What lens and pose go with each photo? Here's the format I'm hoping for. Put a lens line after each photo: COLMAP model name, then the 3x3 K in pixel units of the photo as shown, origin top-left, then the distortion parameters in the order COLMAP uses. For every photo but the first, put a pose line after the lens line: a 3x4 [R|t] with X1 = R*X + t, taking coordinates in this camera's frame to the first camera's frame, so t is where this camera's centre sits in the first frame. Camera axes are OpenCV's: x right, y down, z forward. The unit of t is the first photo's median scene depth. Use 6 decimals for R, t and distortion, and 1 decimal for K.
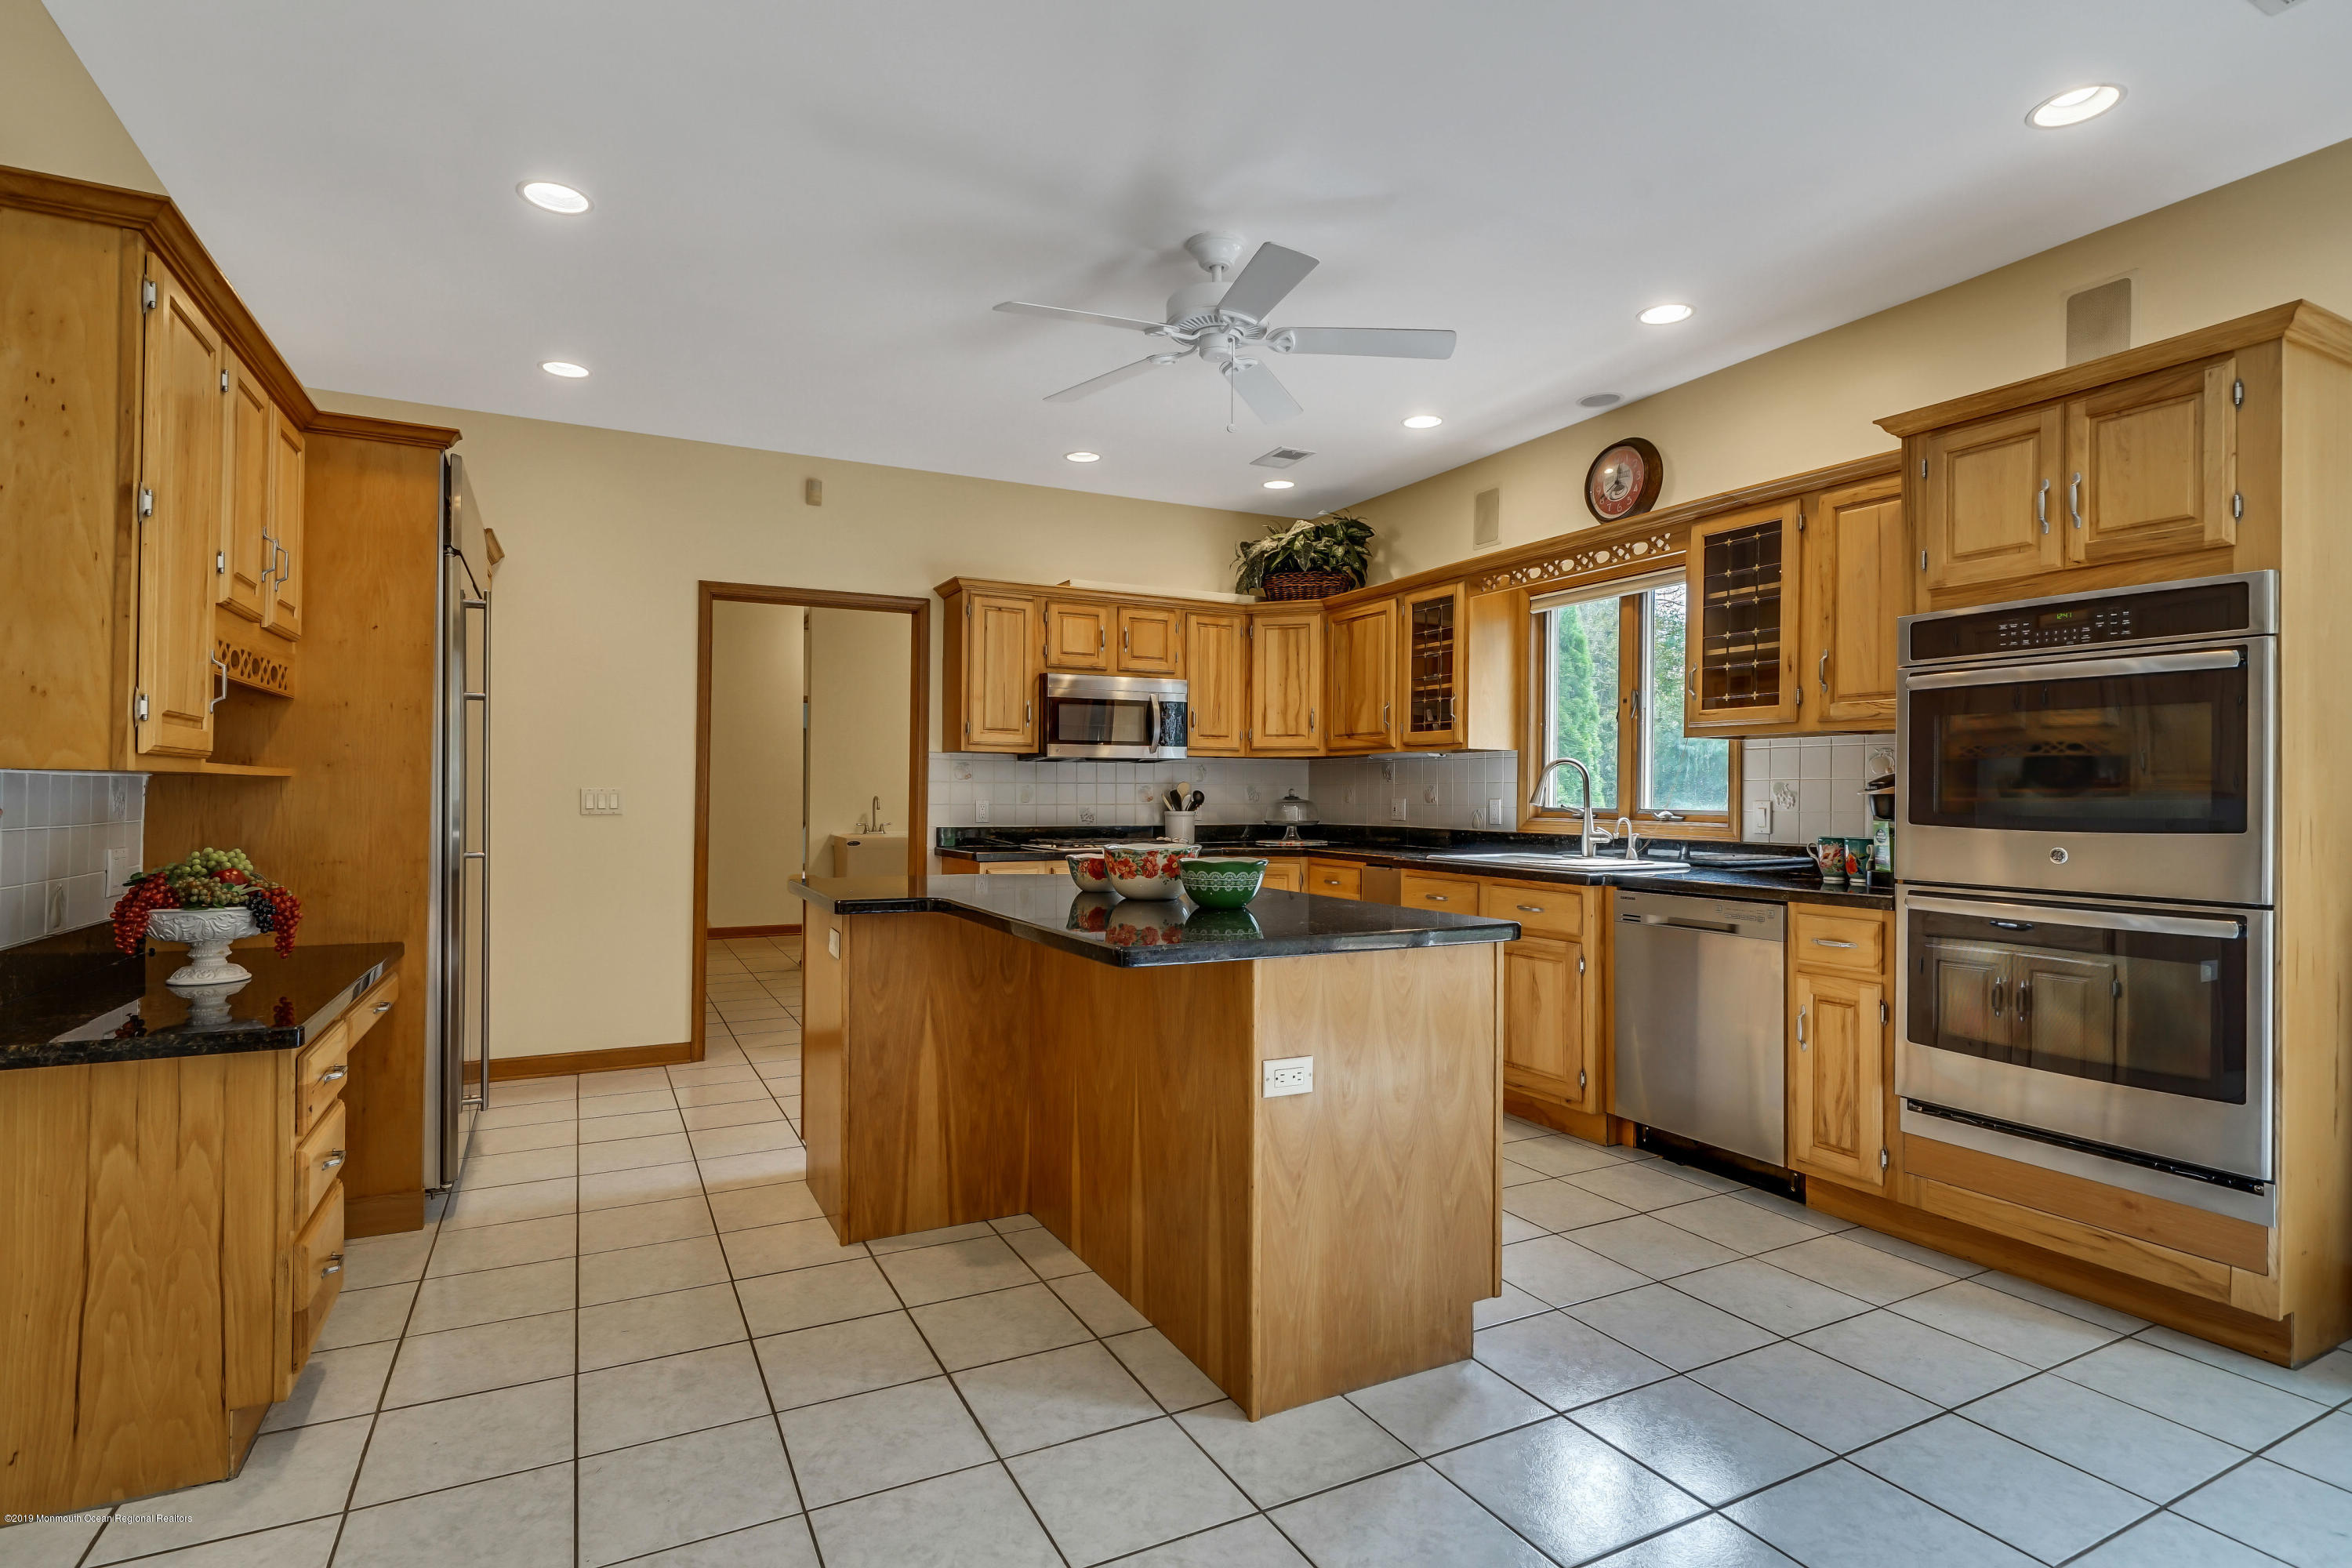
lens RADIAL K [[1155.4, 0, 1163.9], [0, 1155.4, 786.8], [0, 0, 1]] dist [-0.001459, 0.000747]
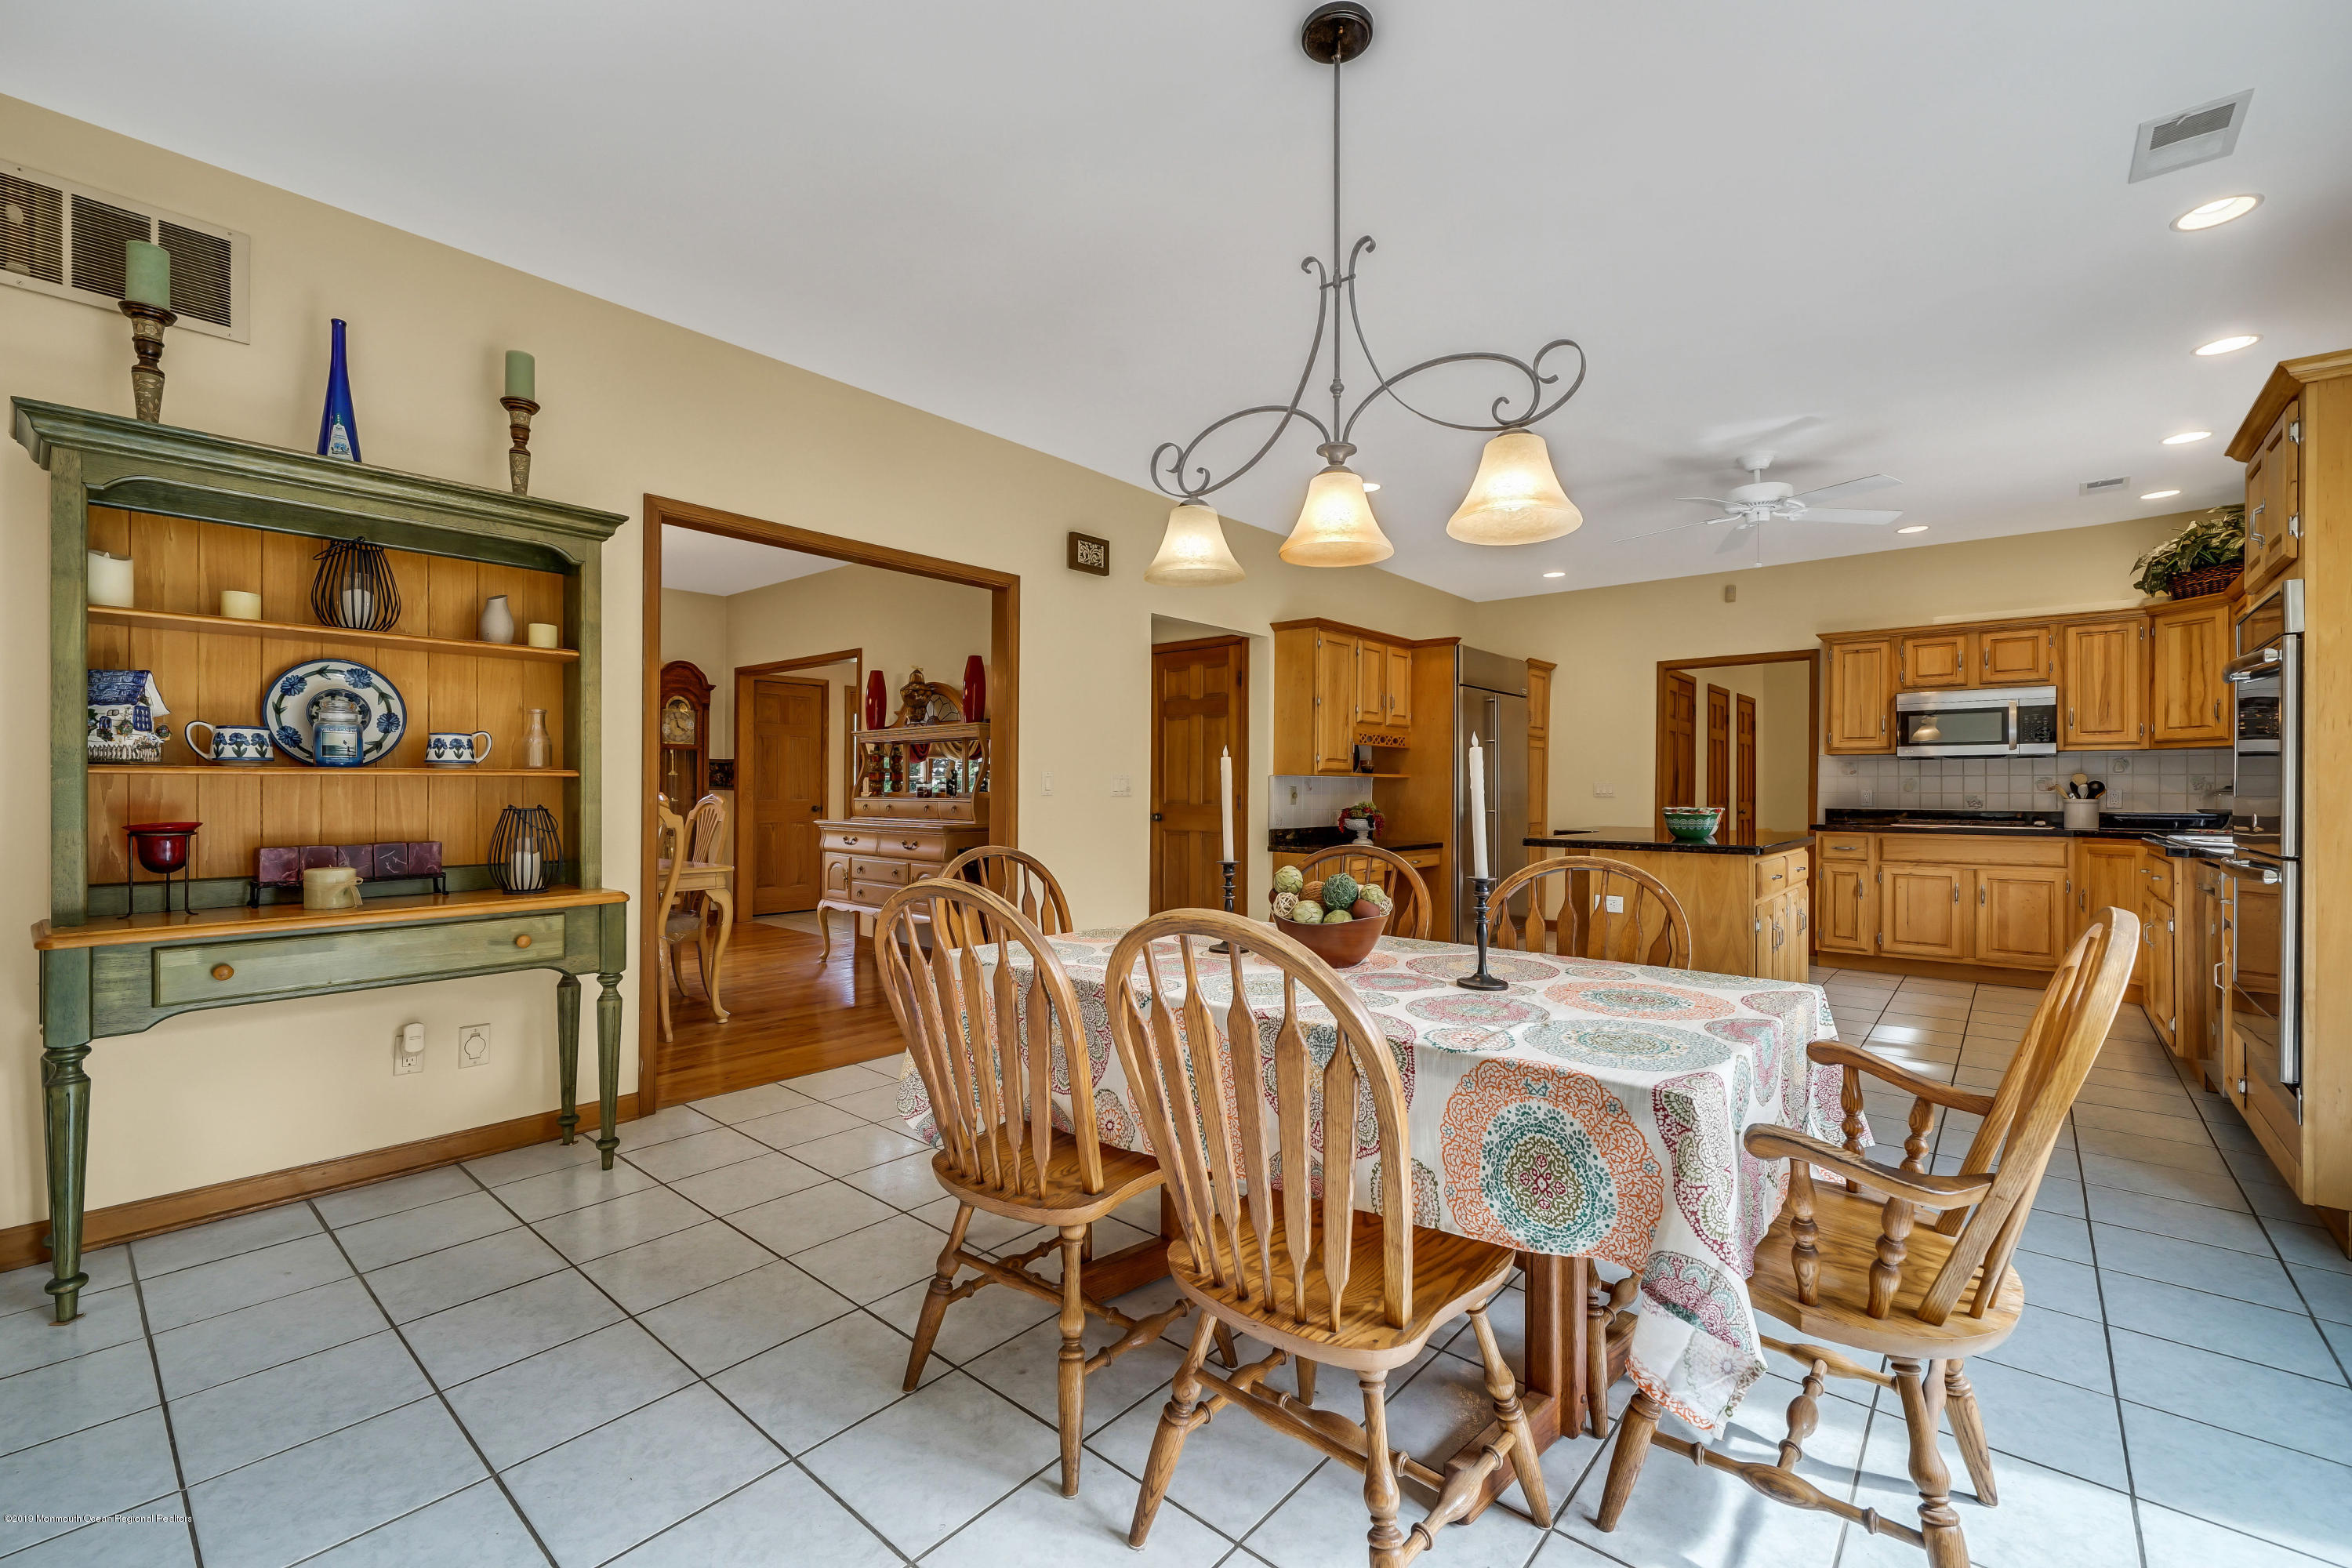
lens RADIAL K [[979.5, 0, 1168.5], [0, 979.5, 786.7], [0, 0, 1]] dist [0.000202, -0.000363]
pose [[0.373052, -0.006822, -0.927786, 0.853690], [0.002806, 0.999977, -0.006225, 0.018421], [0.927806, -0.000281, 0.373062, -0.277154]]
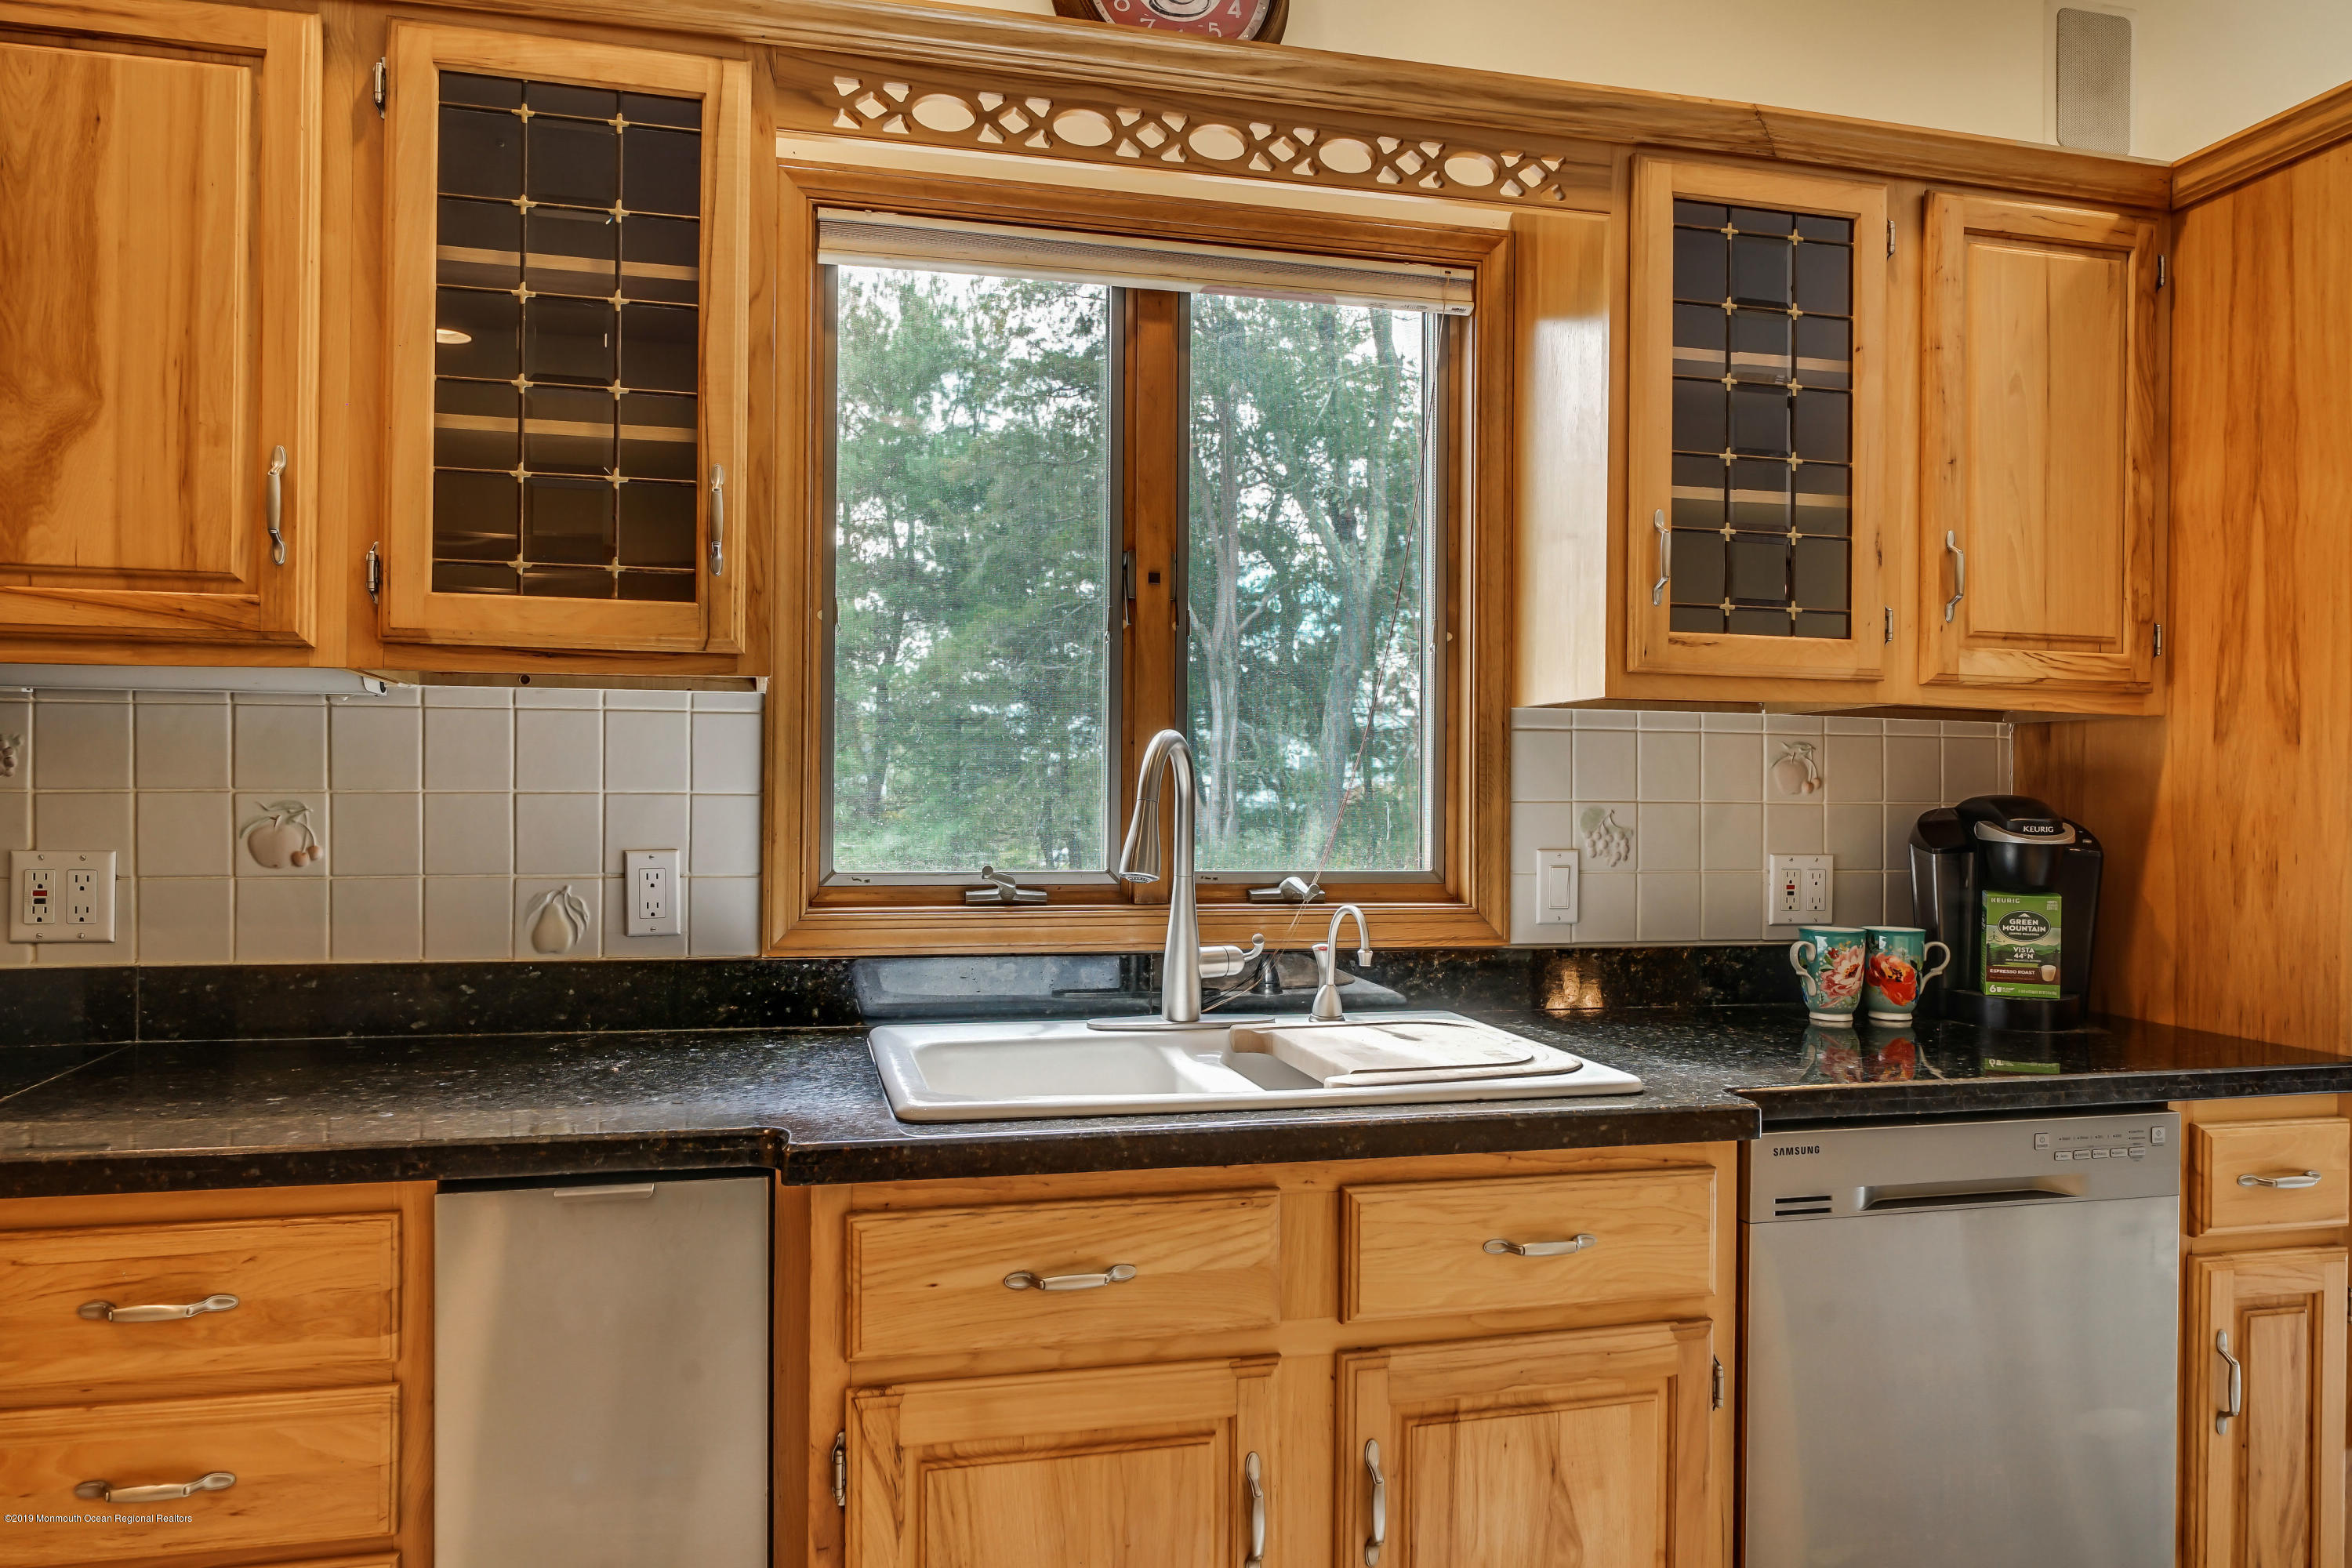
lens RADIAL K [[1627.9, 0, 1189.9], [0, 1627.9, 781.0], [0, 0, 1]] dist [0.012581, 0.003409]
pose [[0.215131, -0.003456, 0.976579, -0.114541], [-0.014768, 0.999868, 0.006792, -0.015968], [-0.976474, -0.015883, 0.215051, 0.998754]]
